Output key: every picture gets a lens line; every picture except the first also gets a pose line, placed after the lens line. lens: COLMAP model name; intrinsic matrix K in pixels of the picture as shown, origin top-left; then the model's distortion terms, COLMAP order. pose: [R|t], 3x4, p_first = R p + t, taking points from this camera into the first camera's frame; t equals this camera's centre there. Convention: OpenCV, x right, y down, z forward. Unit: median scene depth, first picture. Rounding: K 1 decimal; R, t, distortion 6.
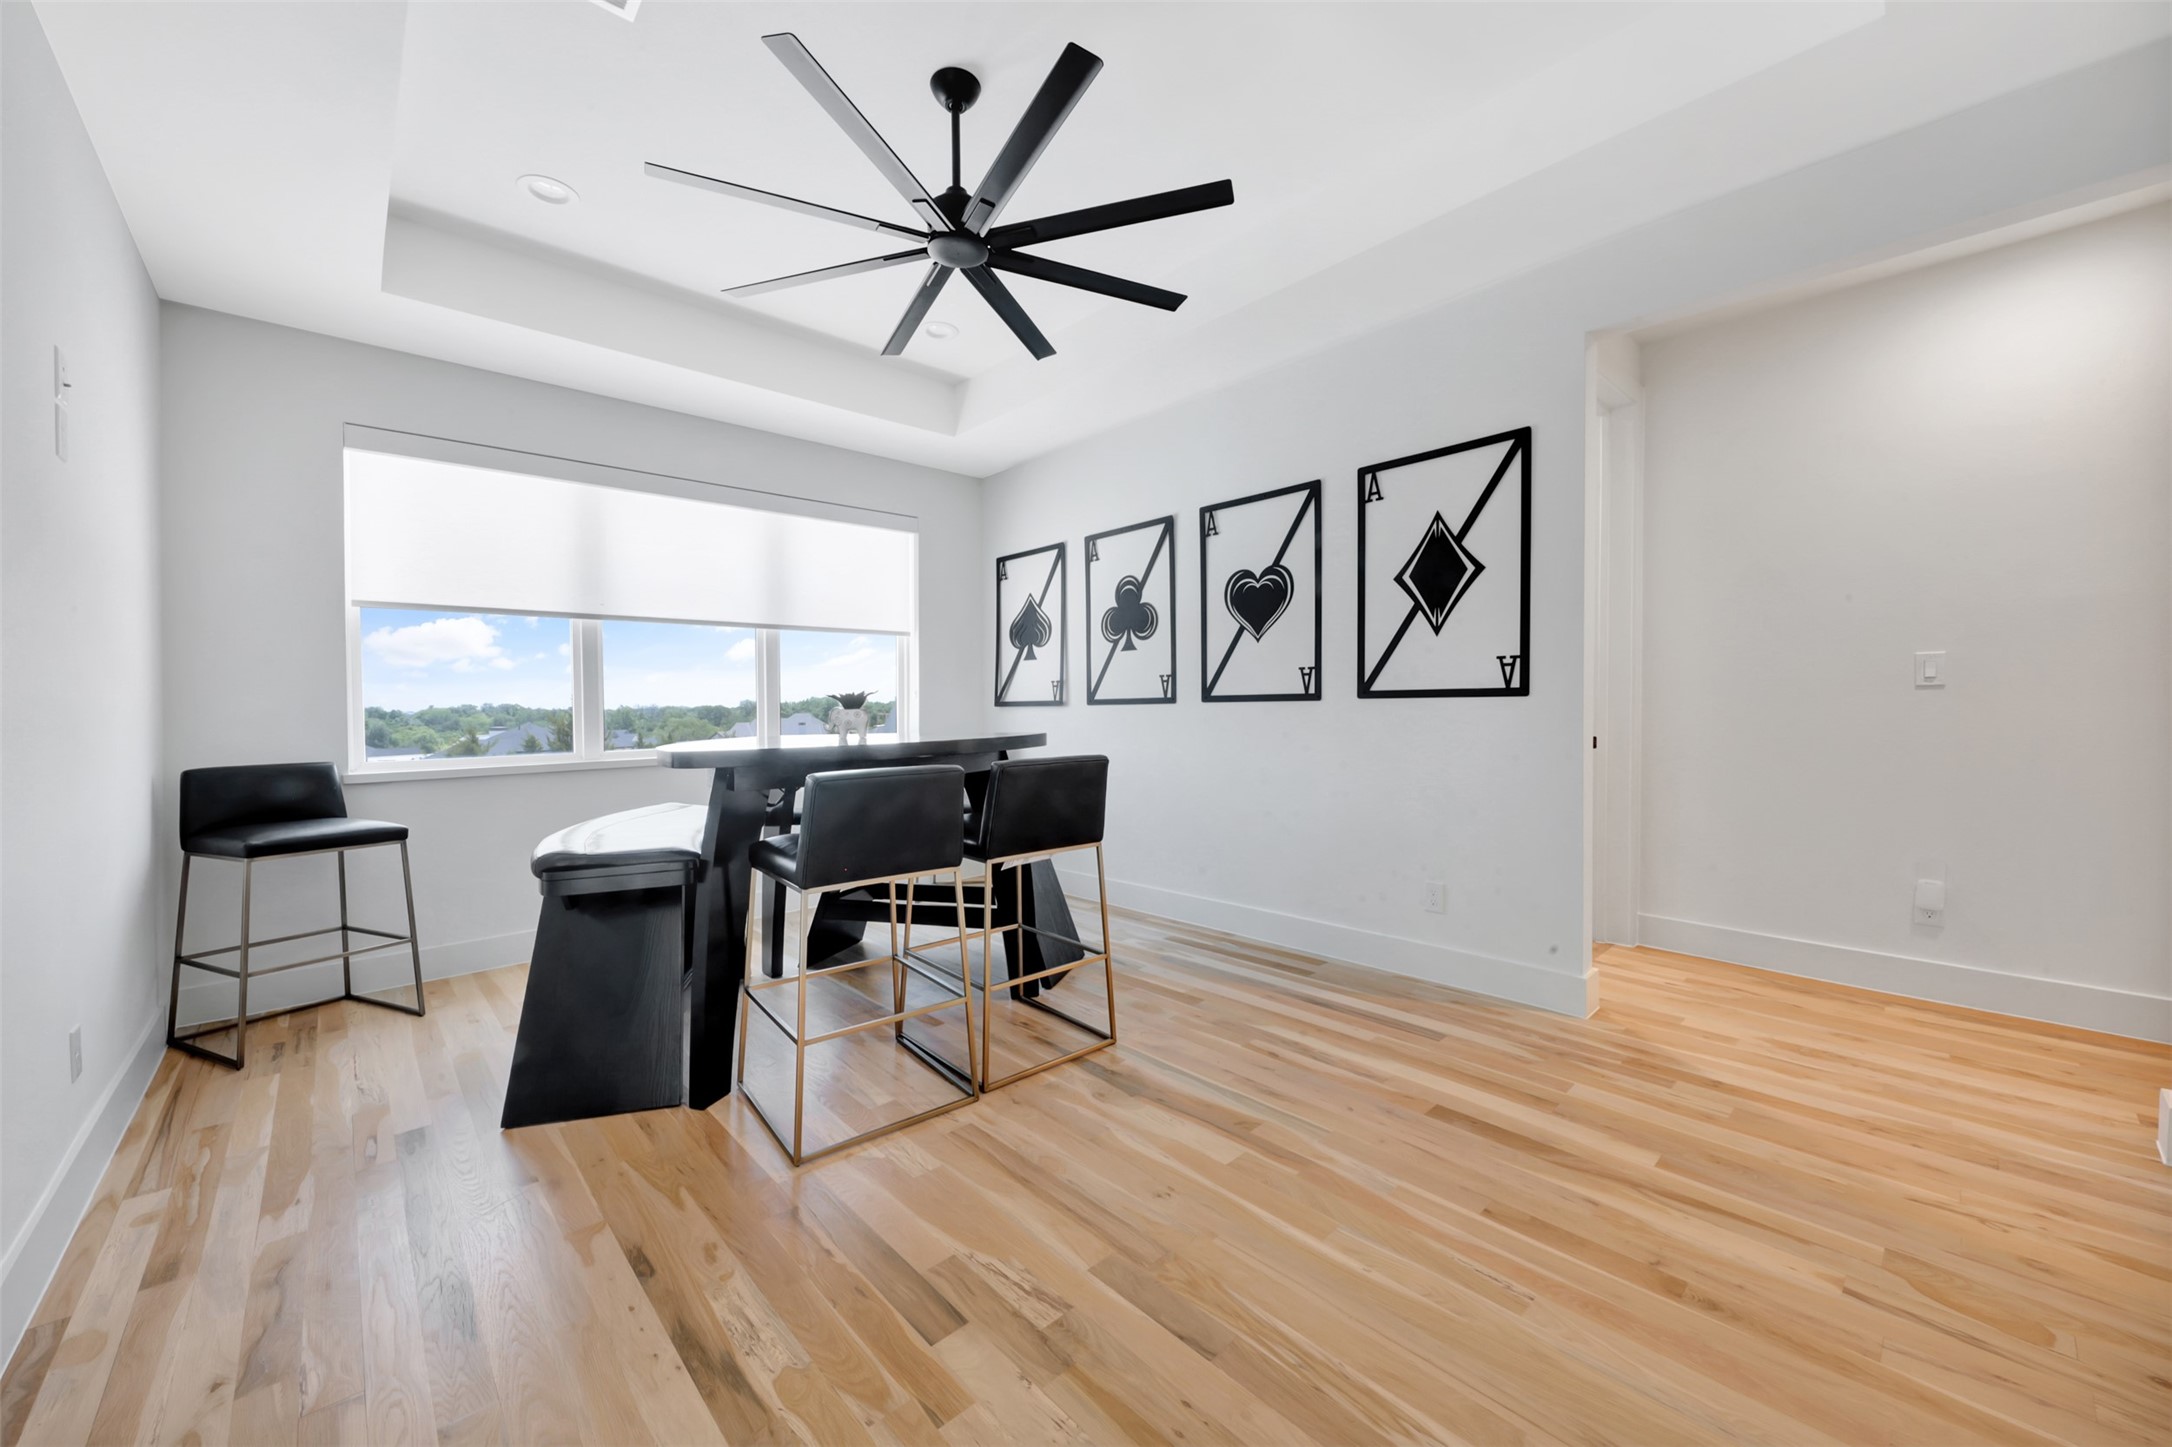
lens RADIAL K [[811.6, 0, 1086.0], [0, 811.6, 723.5], [0, 0, 1]] dist [0.000725, -0.000185]
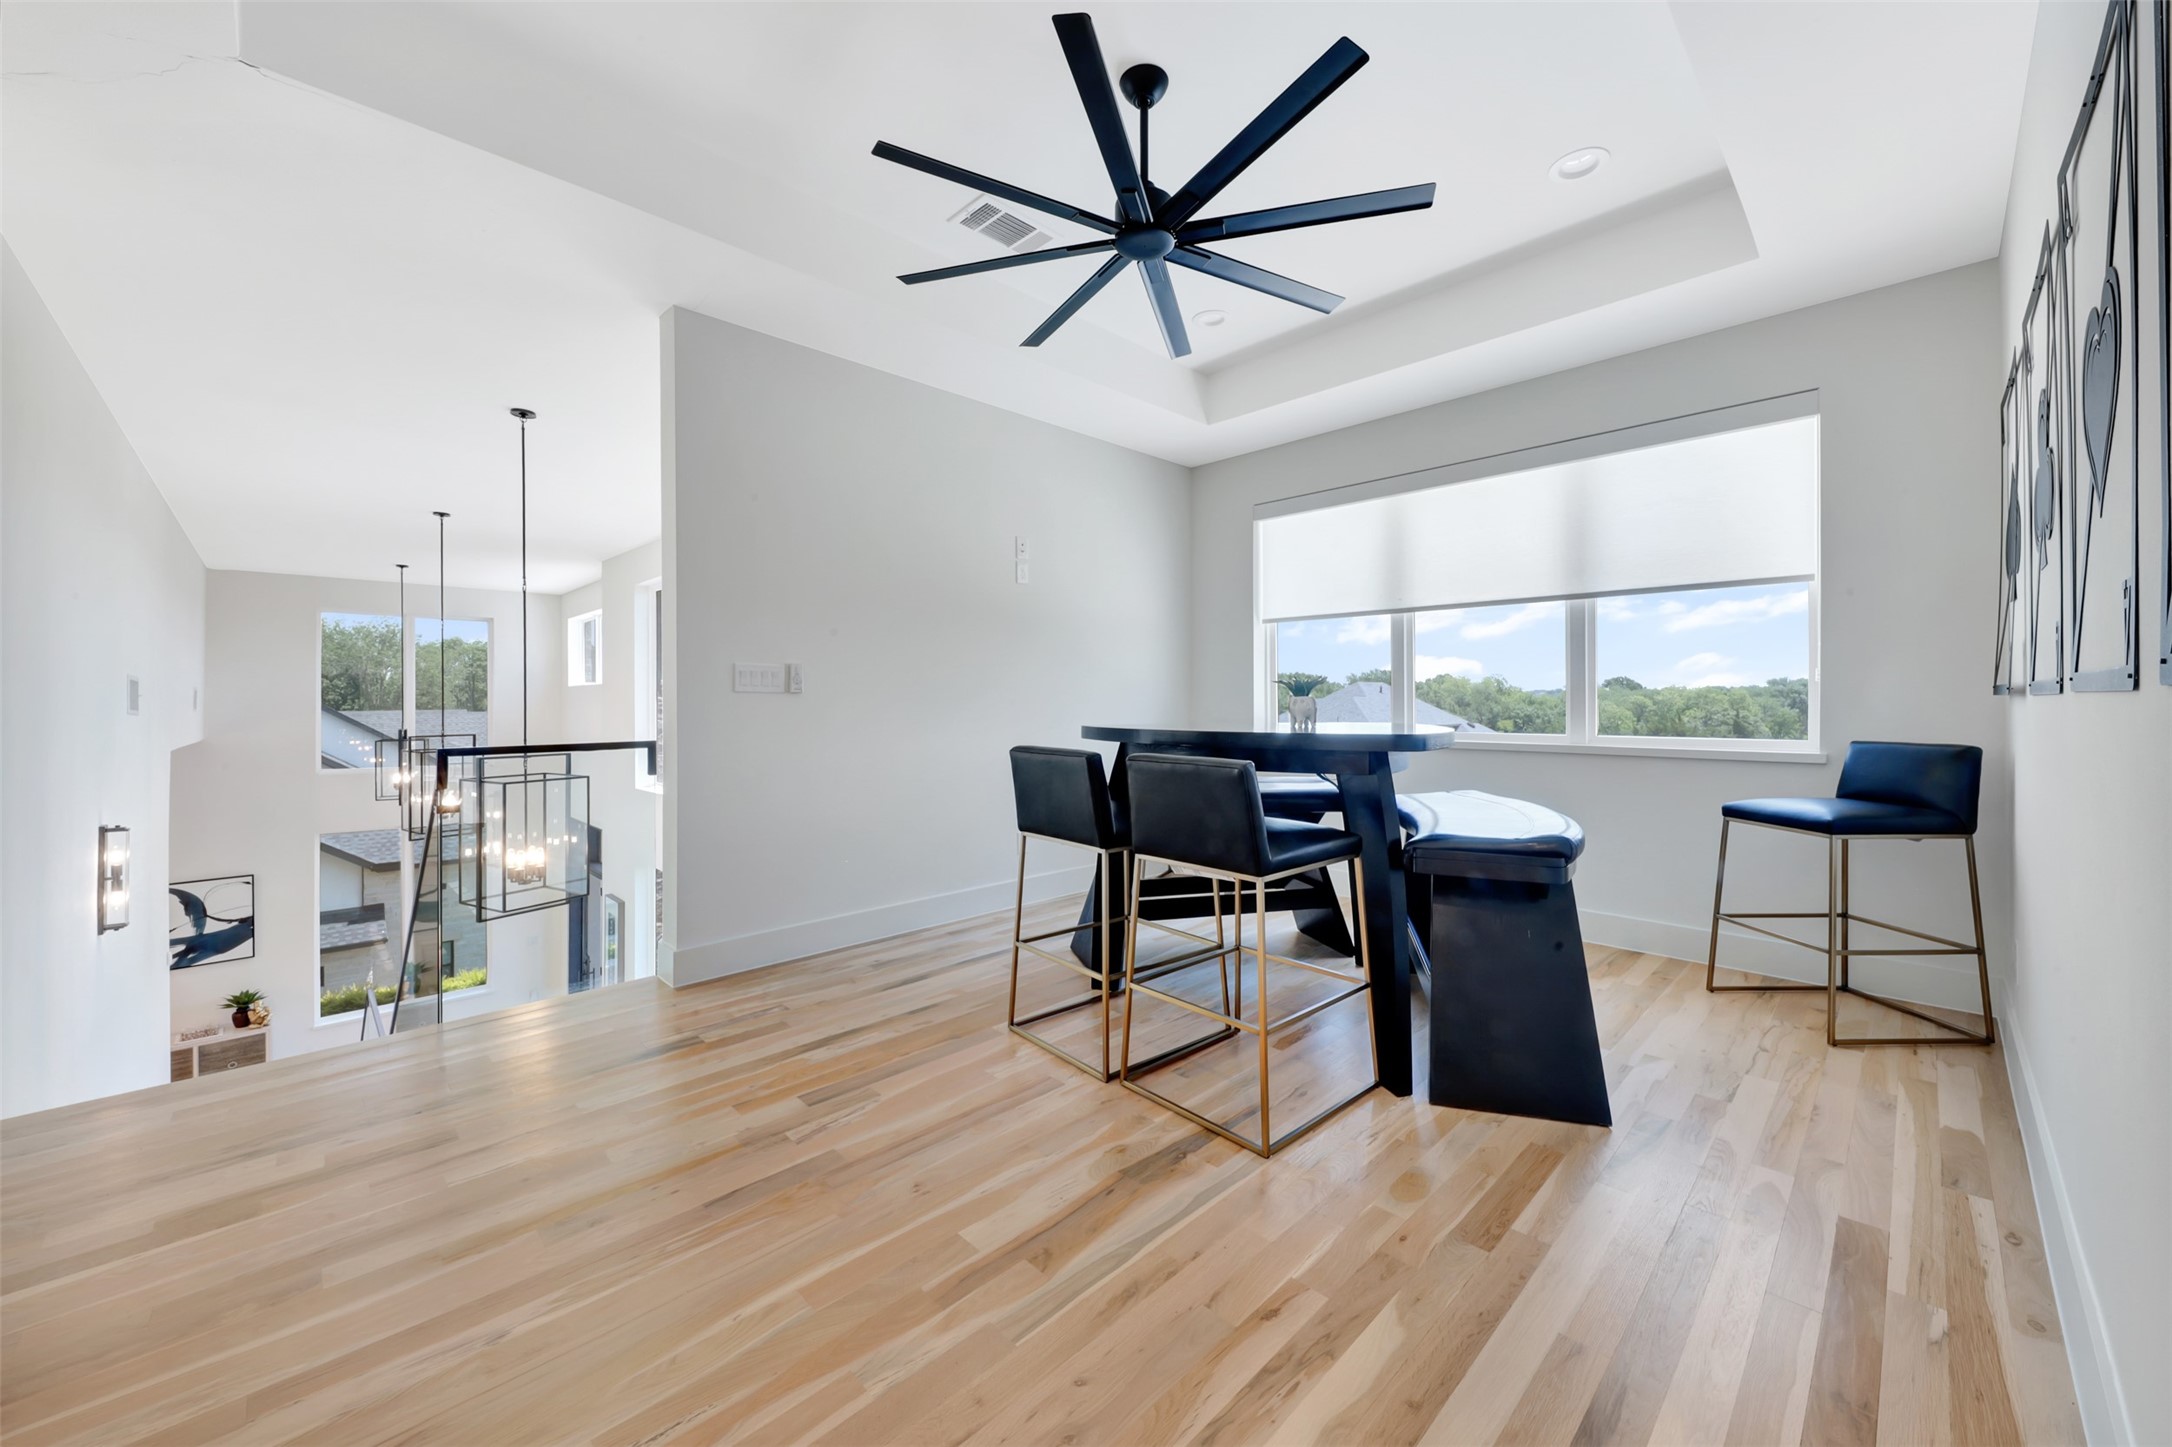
lens RADIAL K [[812.6, 0, 1088.5], [0, 812.6, 699.5], [0, 0, 1]] dist [-0.000432, -0.000204]
pose [[0.026948, 0.016842, -0.999495, 0.872000], [-0.020334, 0.999660, 0.016296, -0.031696], [0.999430, 0.019885, 0.027282, 0.939377]]
